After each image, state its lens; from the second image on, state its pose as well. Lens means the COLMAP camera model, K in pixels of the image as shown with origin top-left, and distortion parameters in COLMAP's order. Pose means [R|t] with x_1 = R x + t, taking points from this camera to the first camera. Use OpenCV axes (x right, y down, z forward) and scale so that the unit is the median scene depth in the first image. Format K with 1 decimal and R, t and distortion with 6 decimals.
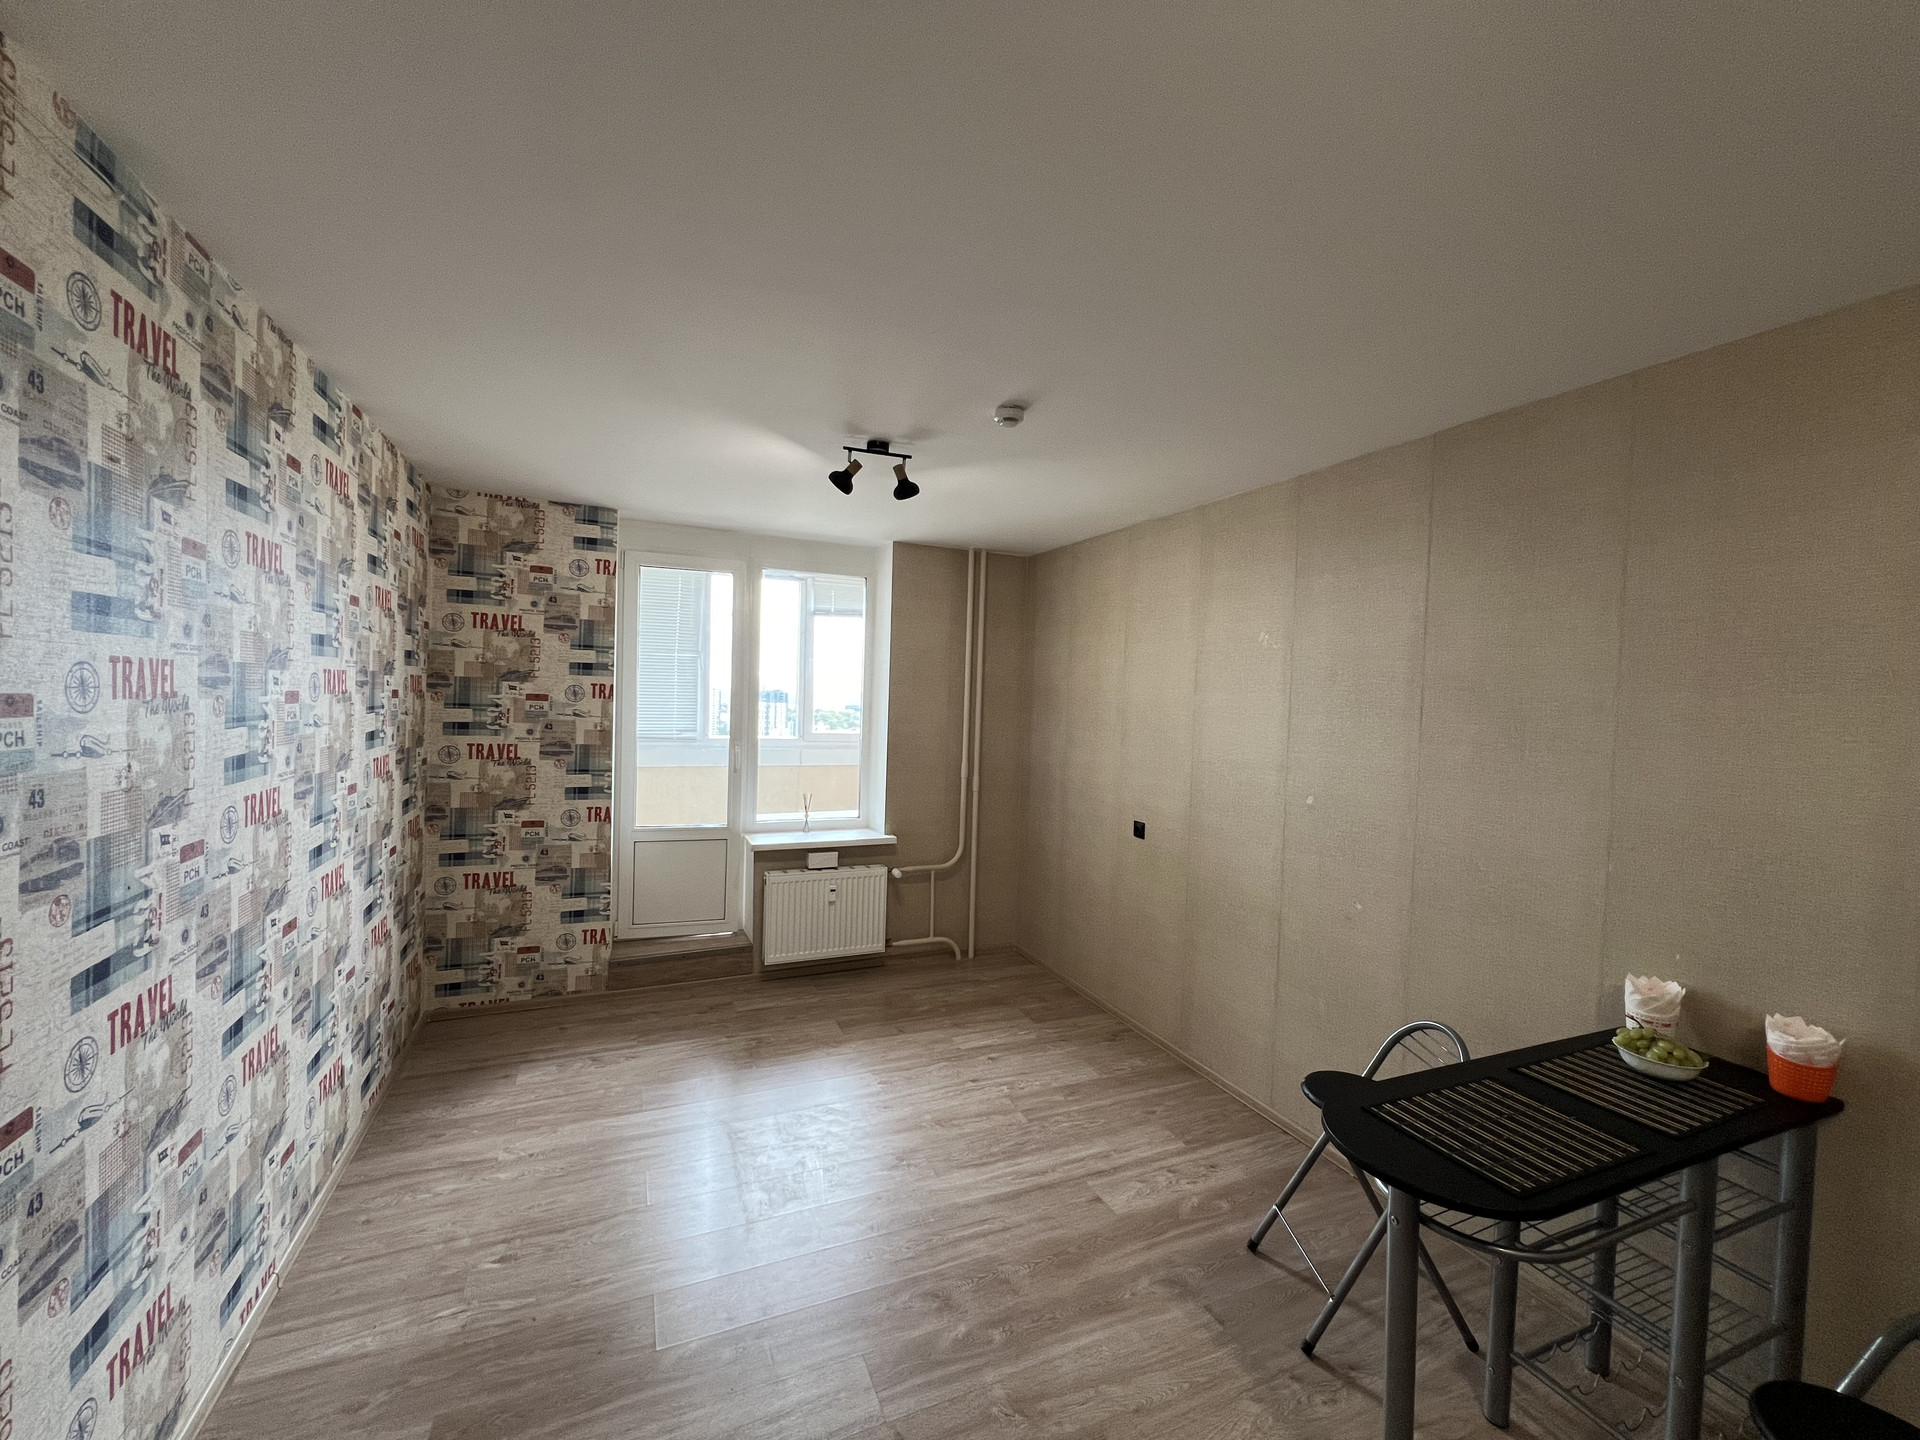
lens RADIAL K [[767.9, 0, 958.7], [0, 767.9, 716.4], [0, 0, 1]] dist [-0.000129, -0.000020]
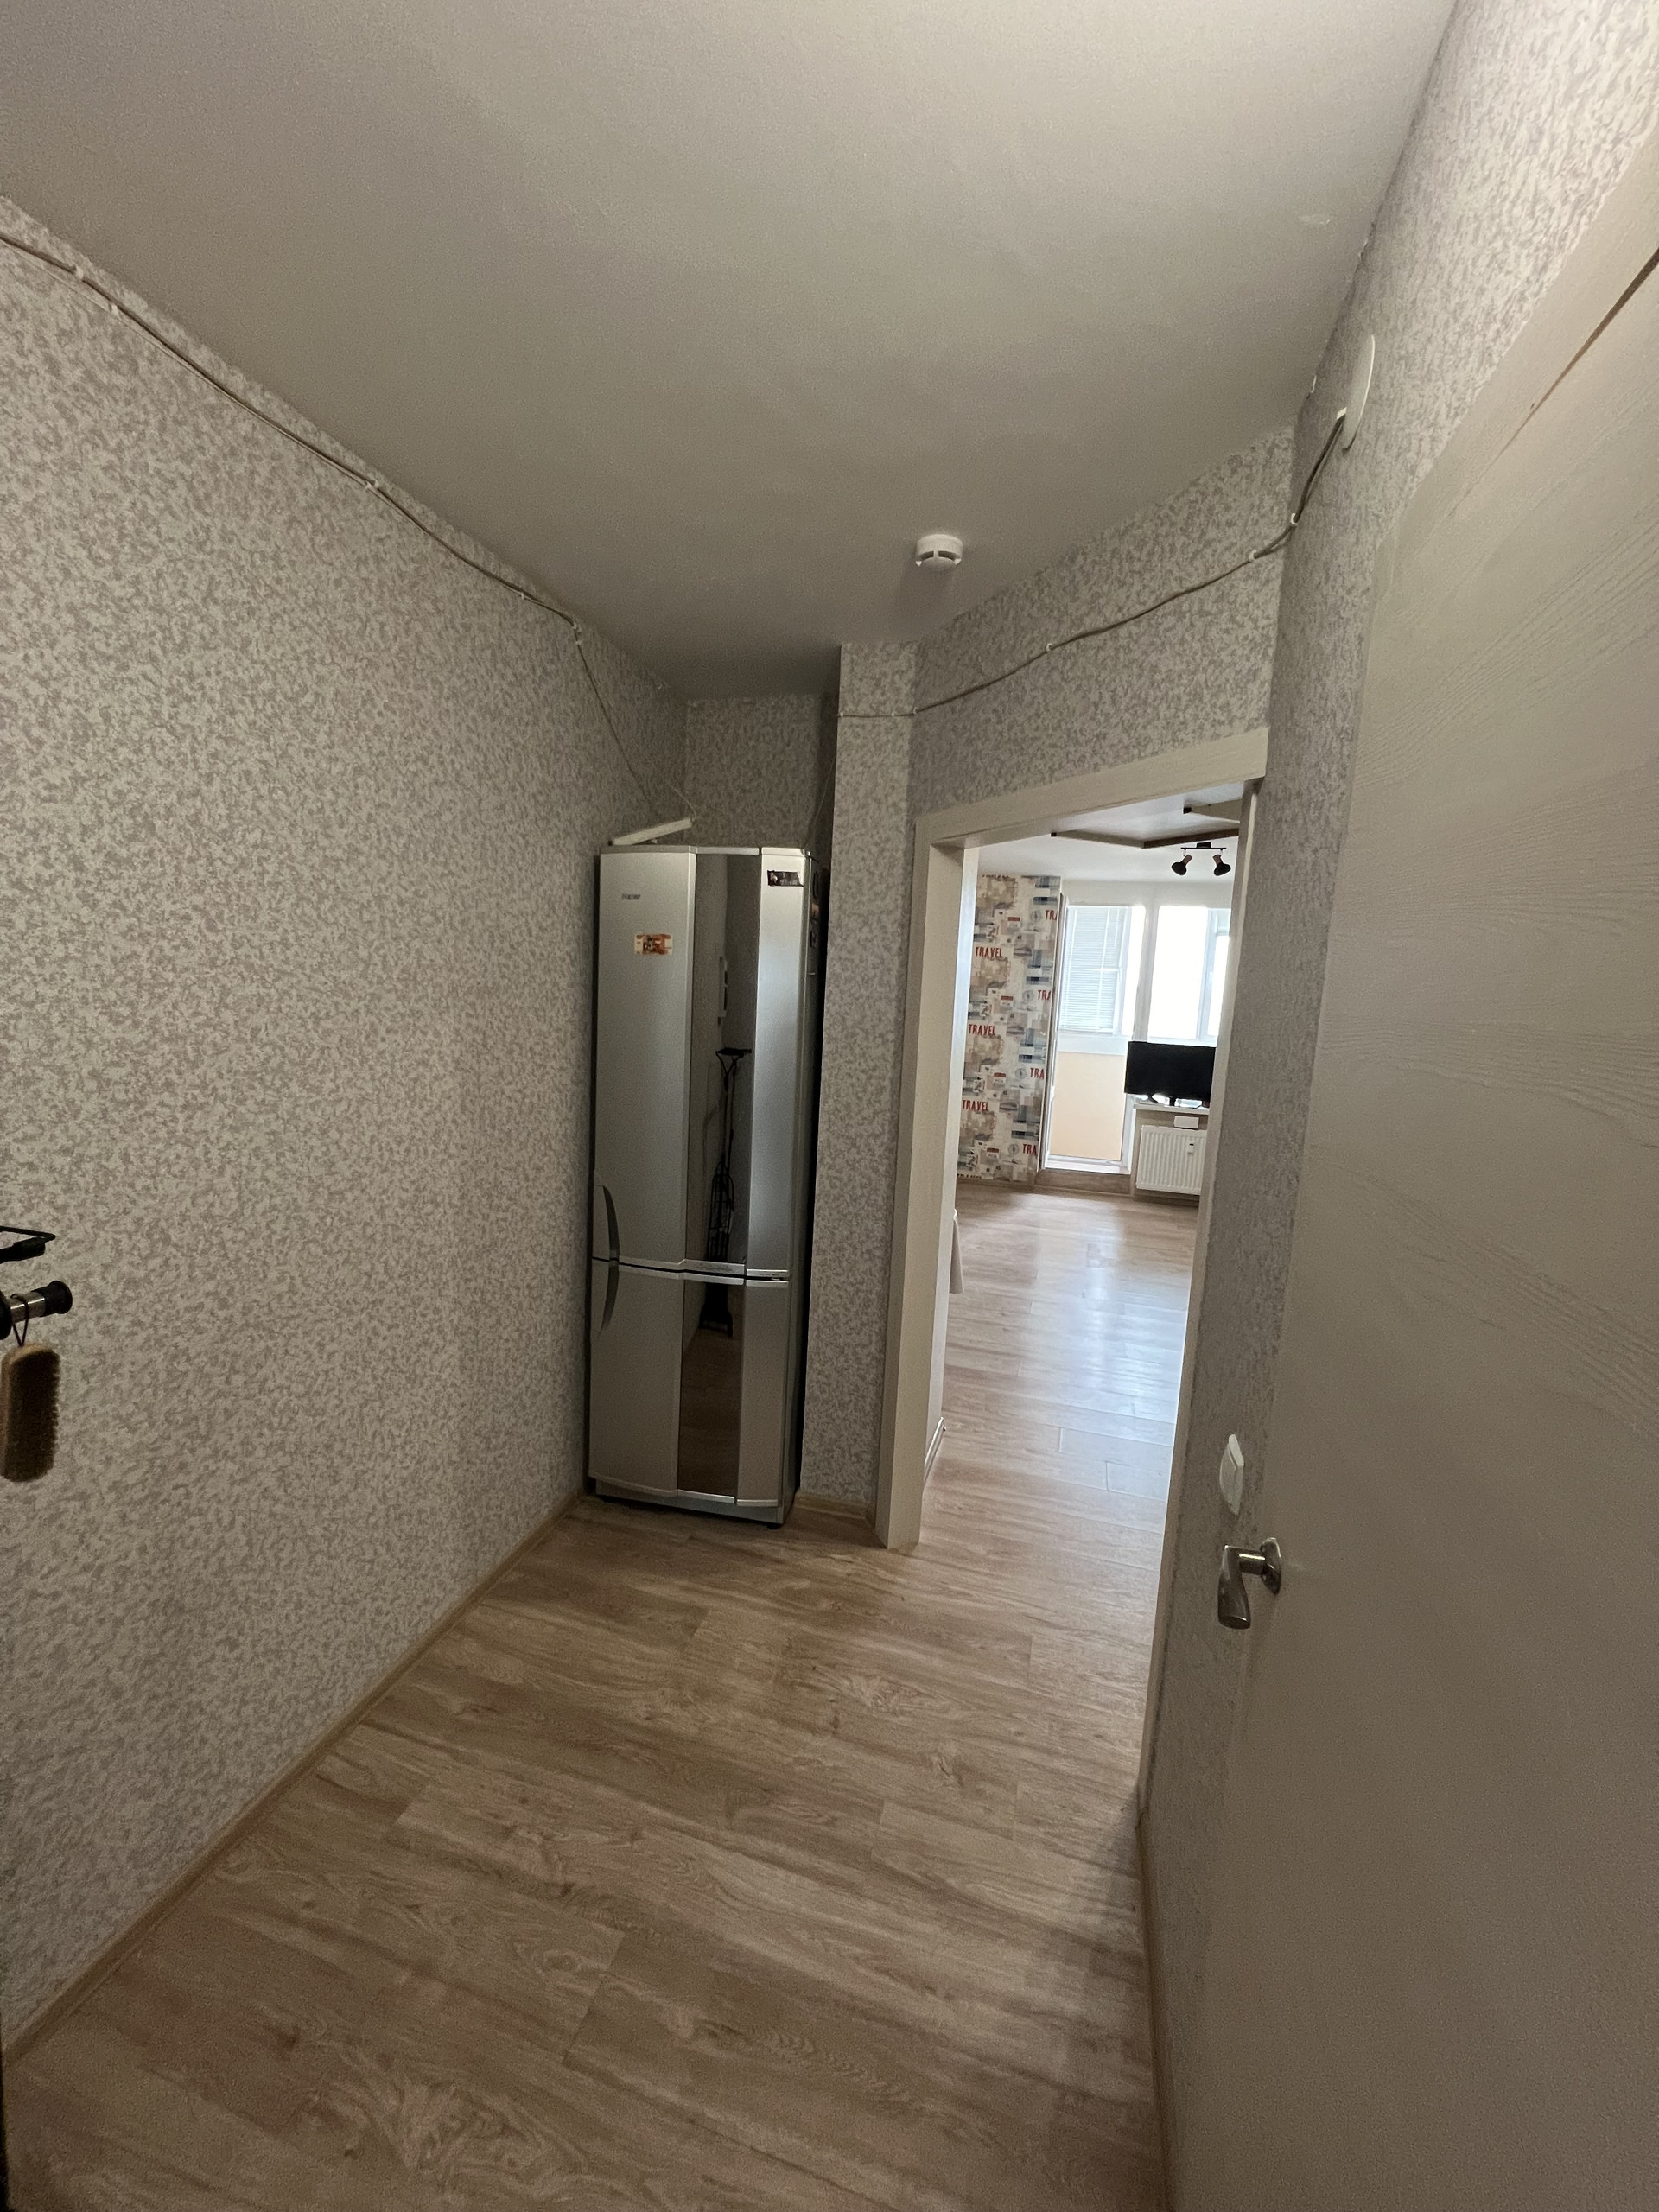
lens RADIAL K [[884.6, 0, 826.3], [0, 884.6, 1108.9], [0, 0, 1]] dist [-0.000129, -0.000020]
pose [[0.771058, 0.092311, -0.630038, 0.374661], [-0.041609, 0.994626, 0.094806, 0.049333], [0.635404, -0.046886, 0.770755, -0.729851]]
